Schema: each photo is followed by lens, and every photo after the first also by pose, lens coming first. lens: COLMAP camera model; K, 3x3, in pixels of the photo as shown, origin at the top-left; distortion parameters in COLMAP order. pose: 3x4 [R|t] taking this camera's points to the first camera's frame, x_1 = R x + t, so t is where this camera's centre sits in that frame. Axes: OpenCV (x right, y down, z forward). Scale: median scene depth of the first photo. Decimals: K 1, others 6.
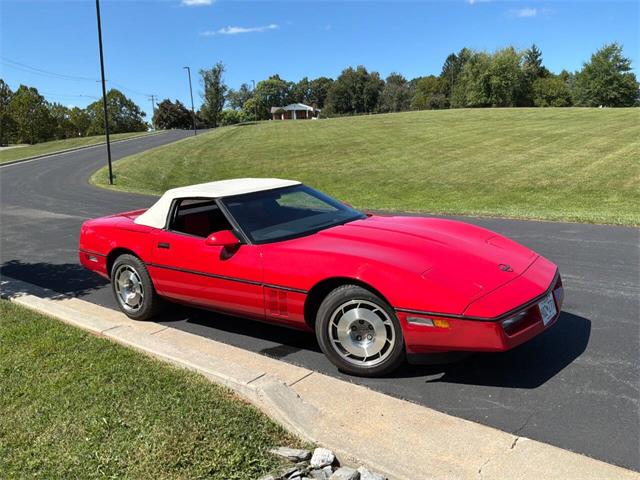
lens RADIAL K [[638.0, 0, 275.5], [0, 638.0, 240.8], [0, 0, 1]] dist [0.124169, -0.007154]
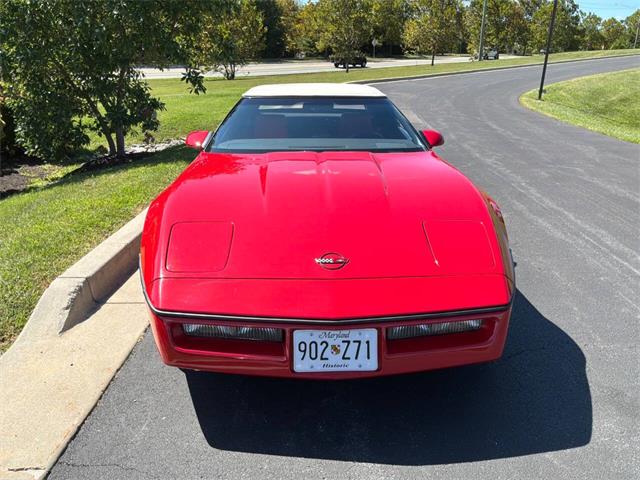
lens RADIAL K [[617.6, 0, 425.4], [0, 617.6, 239.0], [0, 0, 1]] dist [-0.004382, -0.010101]
pose [[0.615605, 0.288331, -0.733414, 0.263536], [-0.194758, 0.957459, 0.212937, -0.038137], [0.763610, 0.011753, 0.645571, 0.225447]]
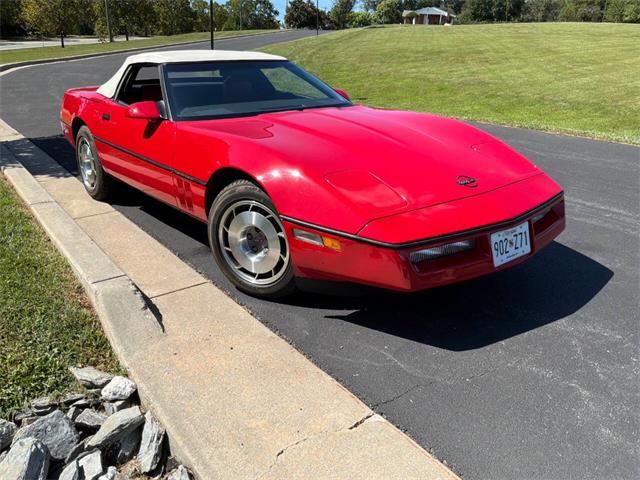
lens RADIAL K [[564.3, 0, 320.0], [0, 564.3, 240.0], [0, 0, 1]] dist [0.087419, -0.159501]
pose [[0.965953, 0.135225, -0.220564, 0.109003], [-0.101368, 0.982186, 0.158225, 0.006887], [0.238031, -0.130480, 0.962453, 0.106930]]
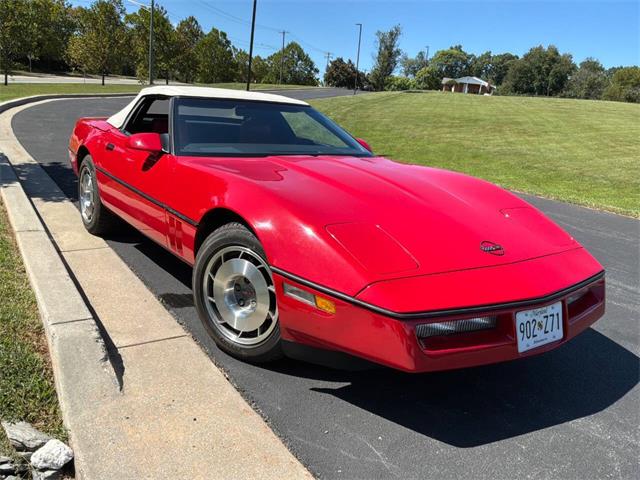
lens RADIAL K [[564.3, 0, 320.0], [0, 564.3, 240.0], [0, 0, 1]] dist [0.087419, -0.159501]
pose [[0.938068, 0.199215, -0.283446, 0.111543], [-0.188621, 0.979931, 0.064483, 0.009318], [0.290604, -0.007026, 0.956818, 0.134659]]
